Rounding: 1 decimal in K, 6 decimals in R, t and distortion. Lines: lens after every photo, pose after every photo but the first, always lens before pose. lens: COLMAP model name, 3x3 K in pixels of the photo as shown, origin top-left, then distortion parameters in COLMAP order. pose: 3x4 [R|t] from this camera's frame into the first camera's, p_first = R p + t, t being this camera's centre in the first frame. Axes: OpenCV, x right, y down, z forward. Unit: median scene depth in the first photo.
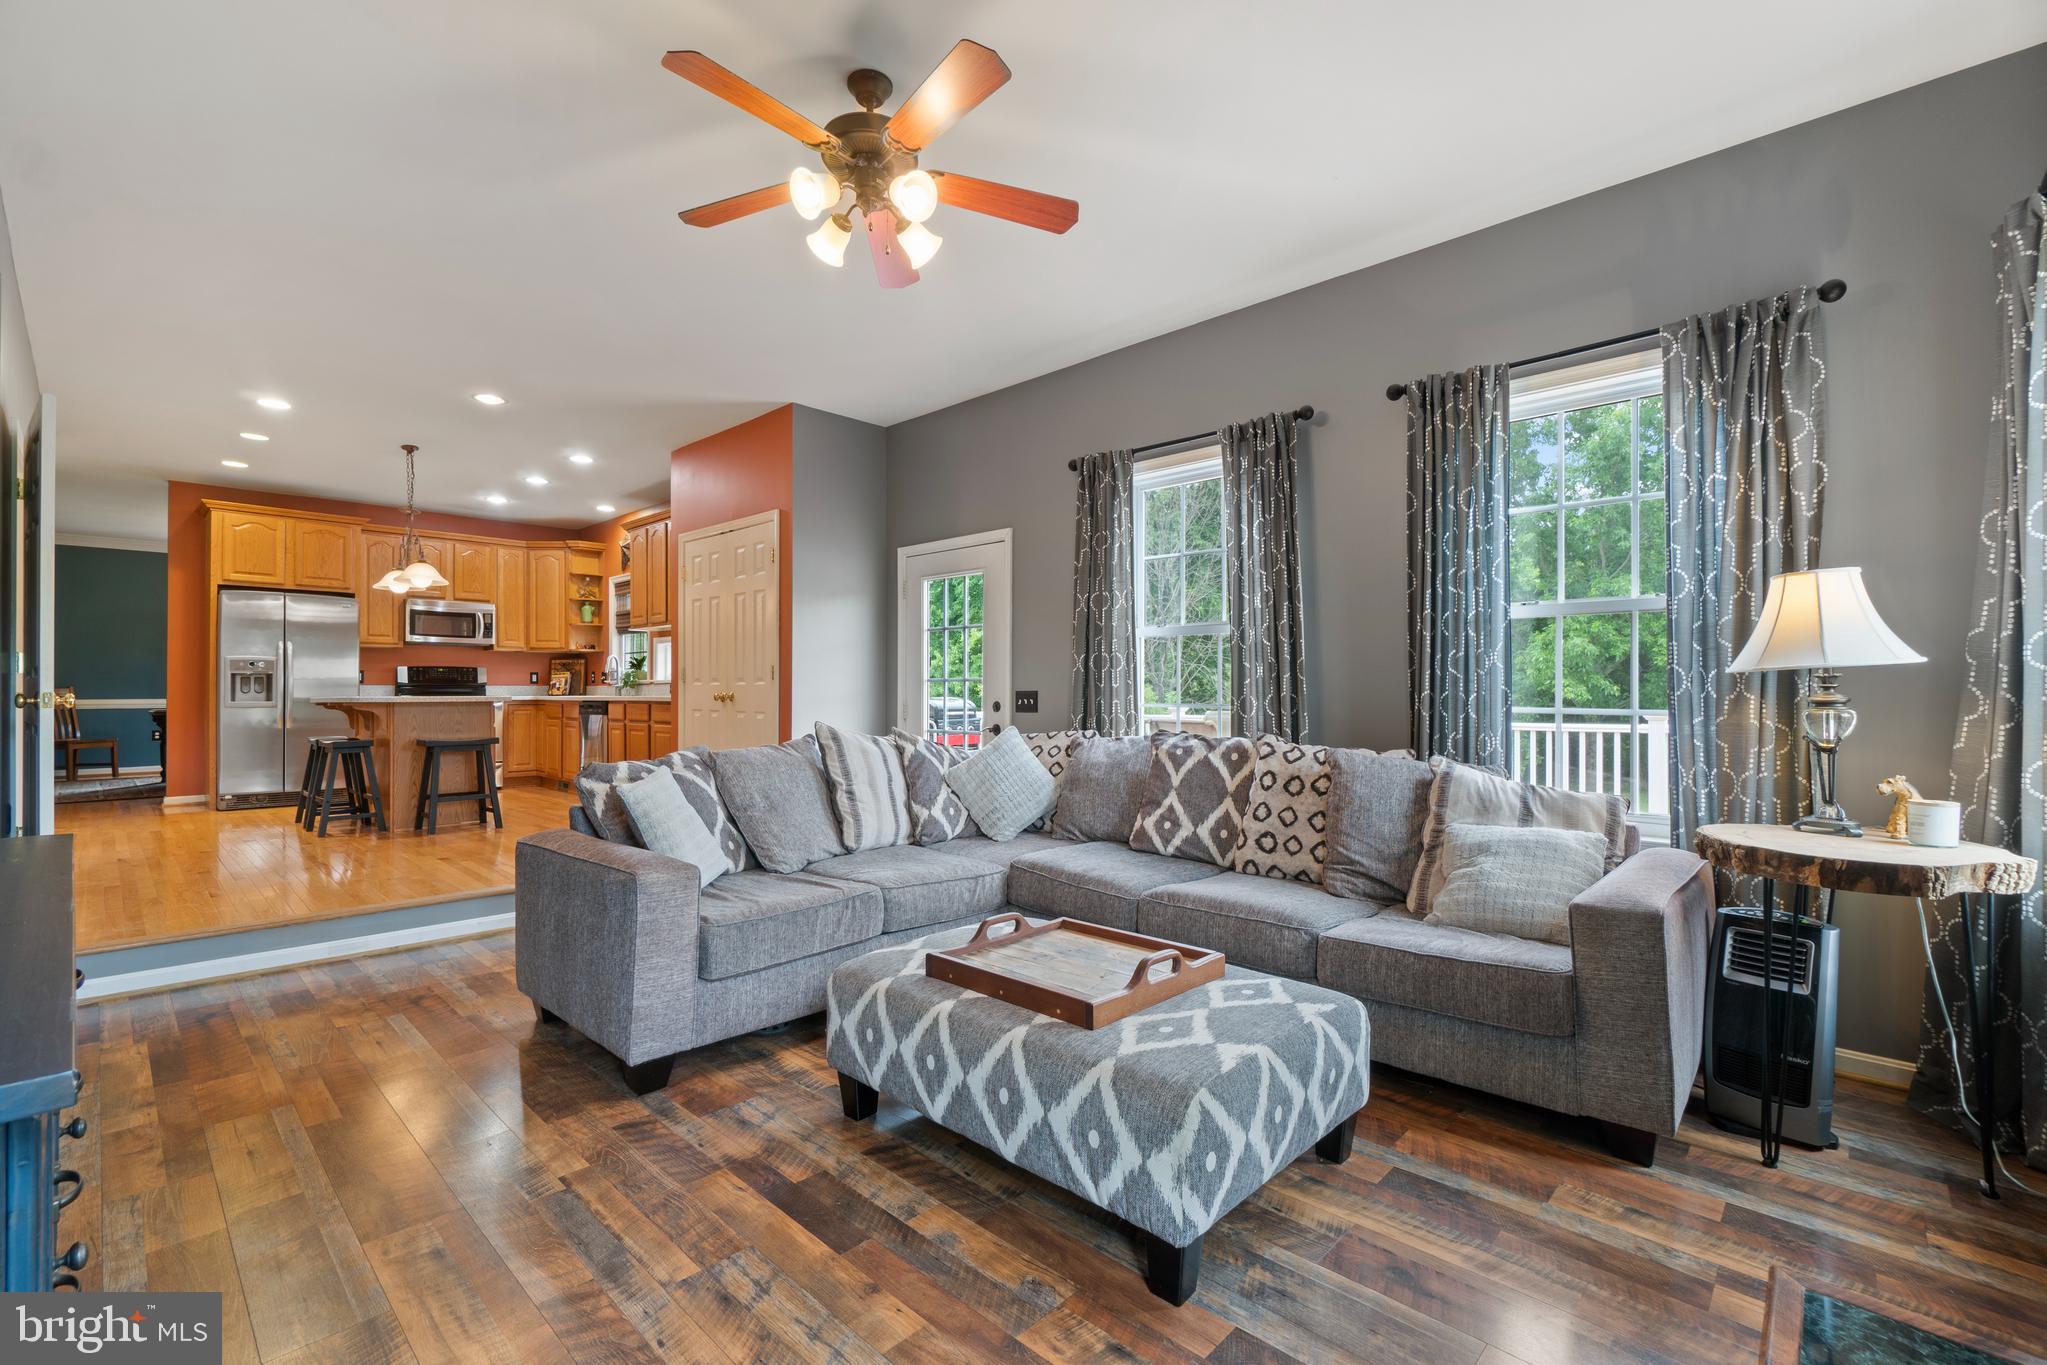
lens RADIAL K [[884.2, 0, 996.2], [0, 884.2, 687.9], [0, 0, 1]] dist [-0.000364, 0.001711]
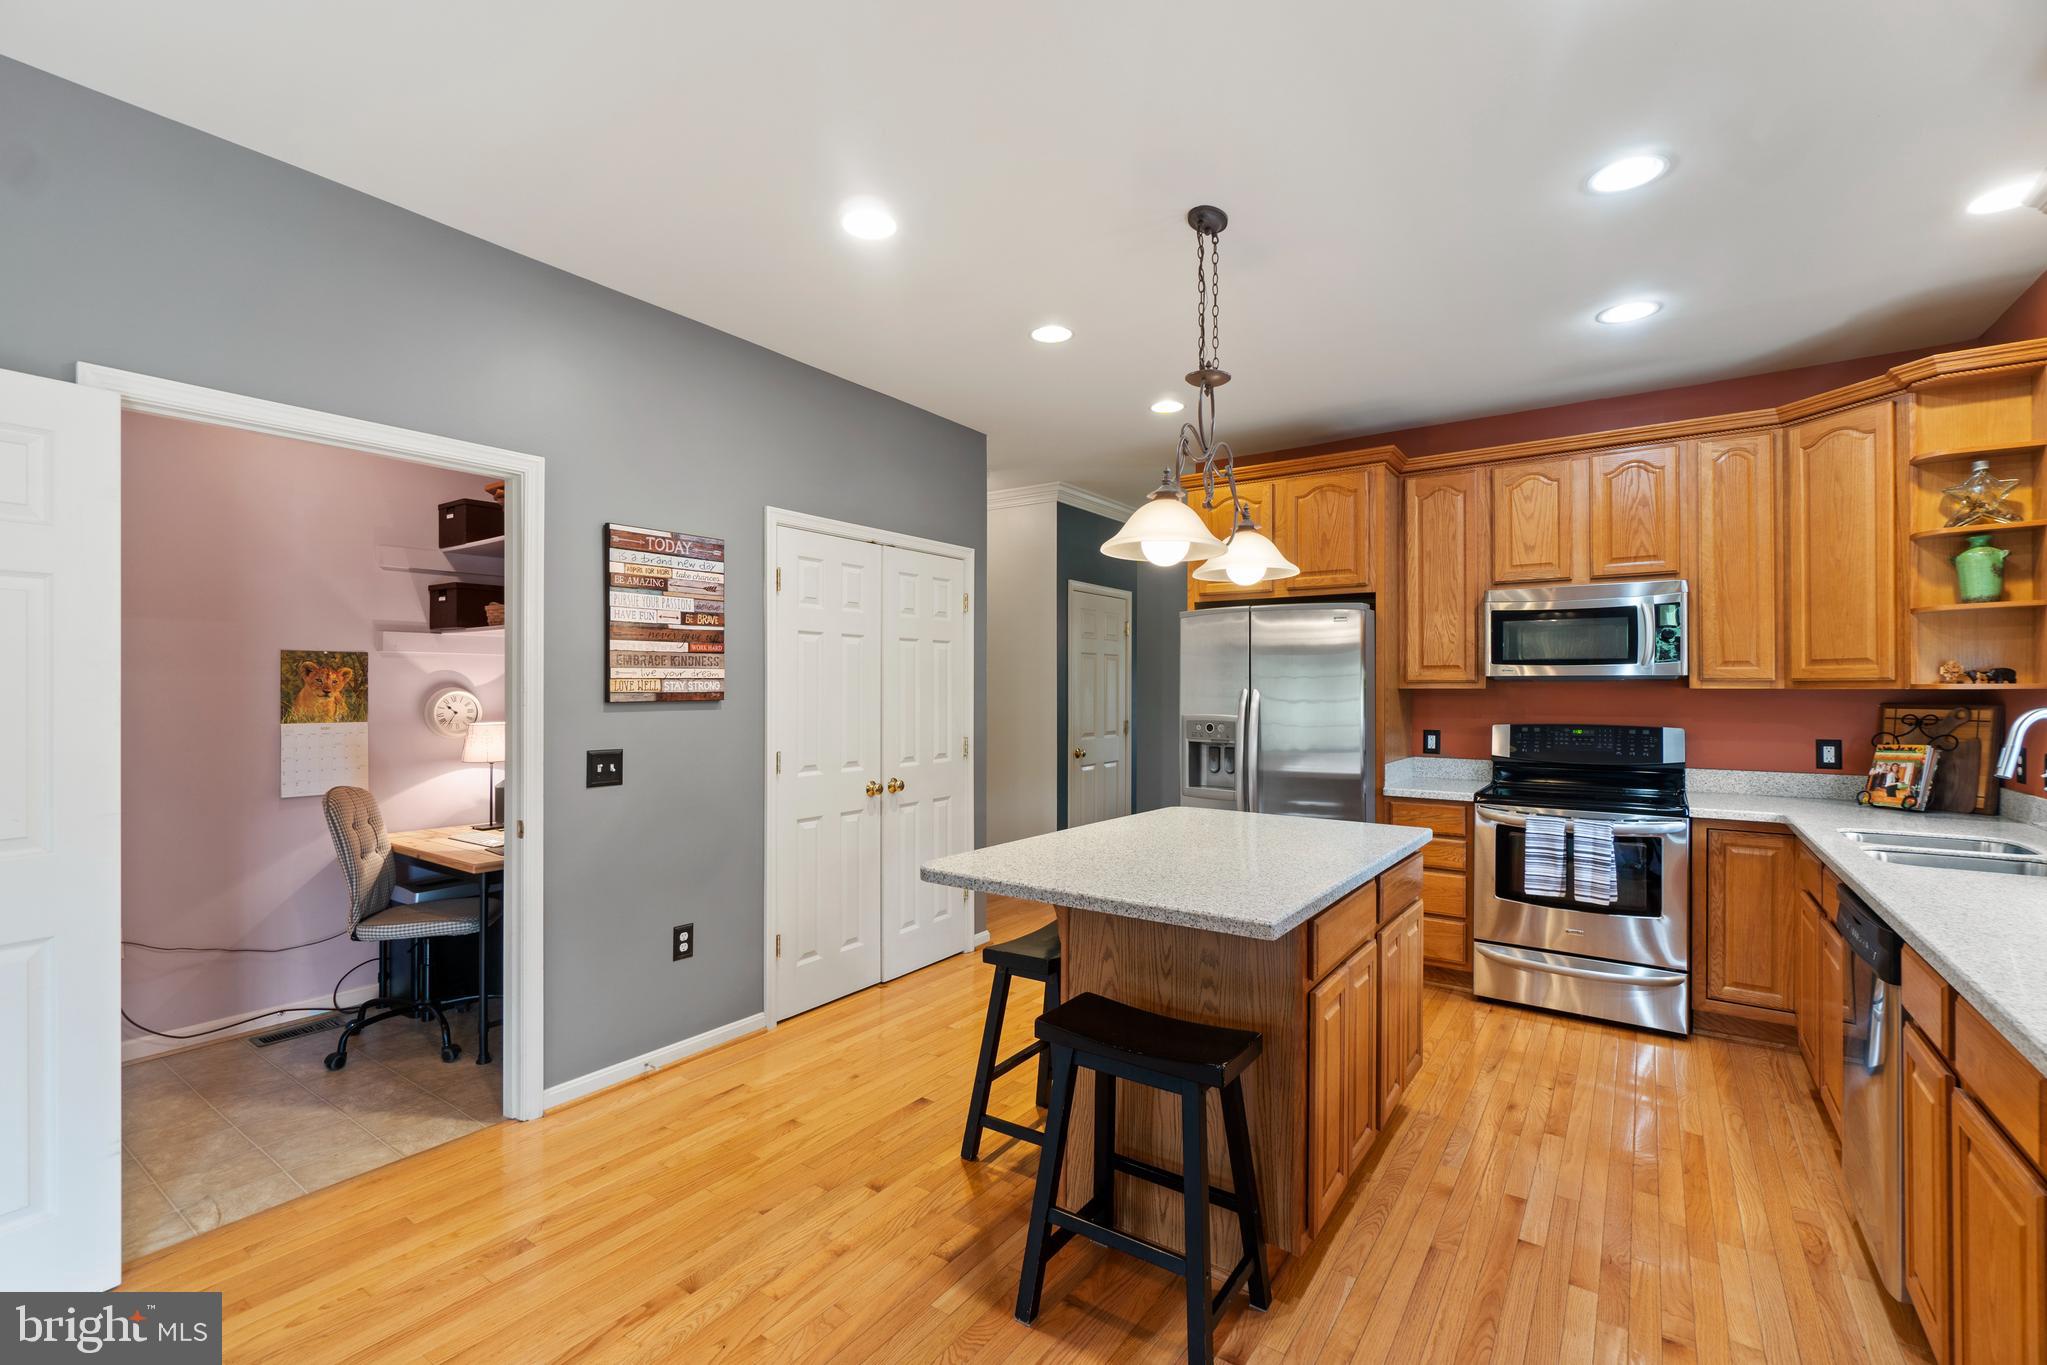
lens RADIAL K [[884.2, 0, 1033.0], [0, 884.2, 688.0], [0, 0, 1]] dist [-0.000364, 0.001711]
pose [[0.161868, -0.002326, -0.986810, -0.243780], [-0.000346, 0.999997, -0.002414, -0.050182], [0.986812, 0.000733, 0.161866, 0.744530]]
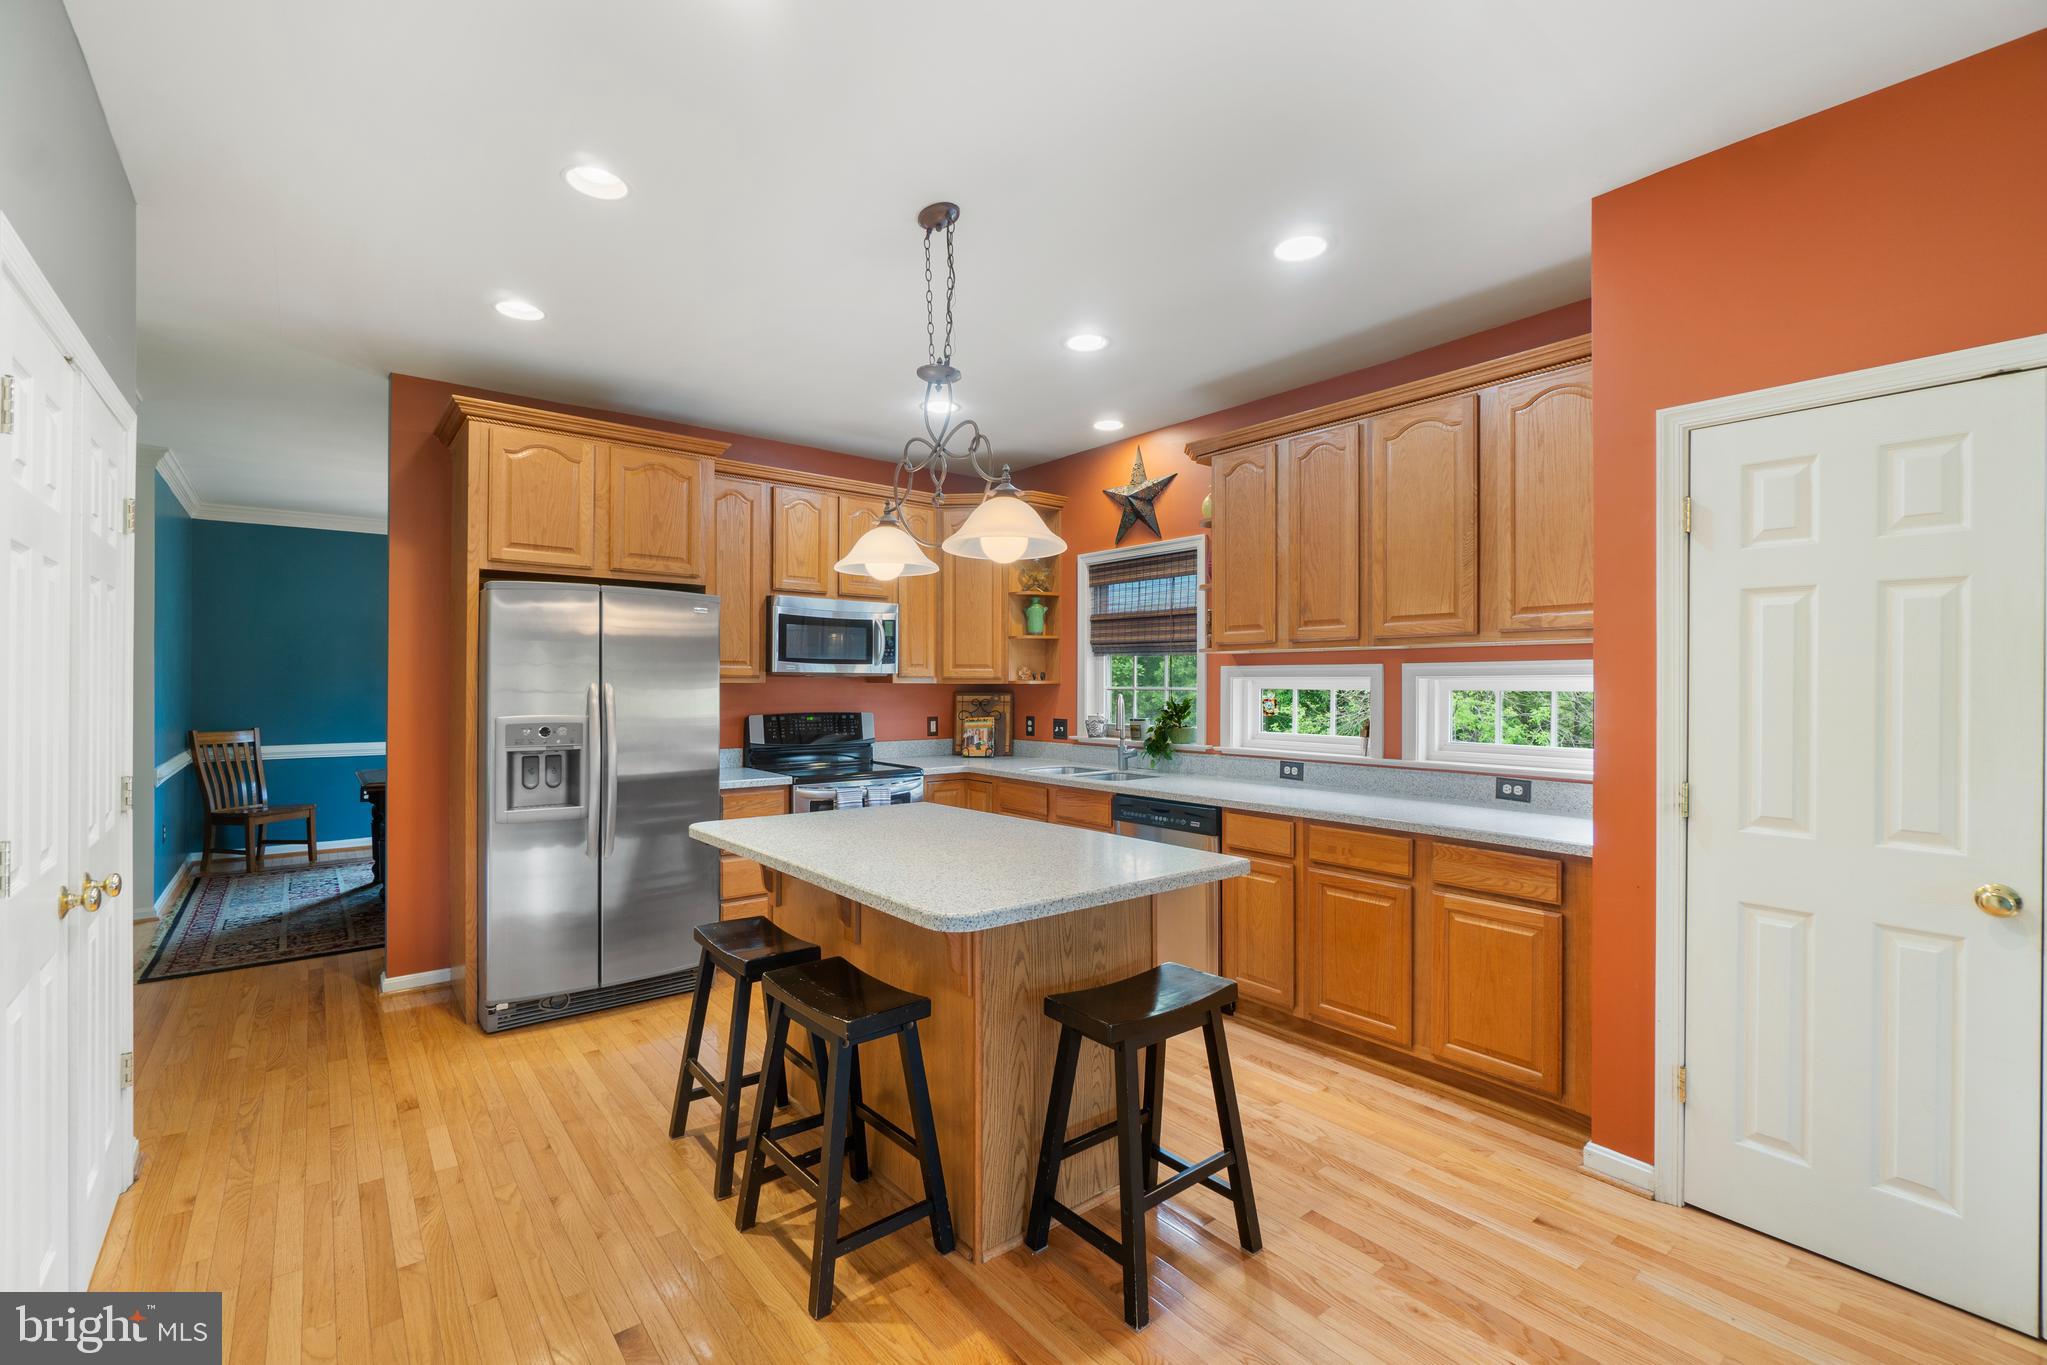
lens RADIAL K [[884.2, 0, 1004.8], [0, 884.2, 683.3], [0, 0, 1]] dist [-0.000364, 0.001711]
pose [[0.991405, 0.005277, -0.130725, -0.501496], [-0.004917, 0.999983, 0.003075, -0.053700], [0.130739, -0.002406, 0.991414, 0.524204]]
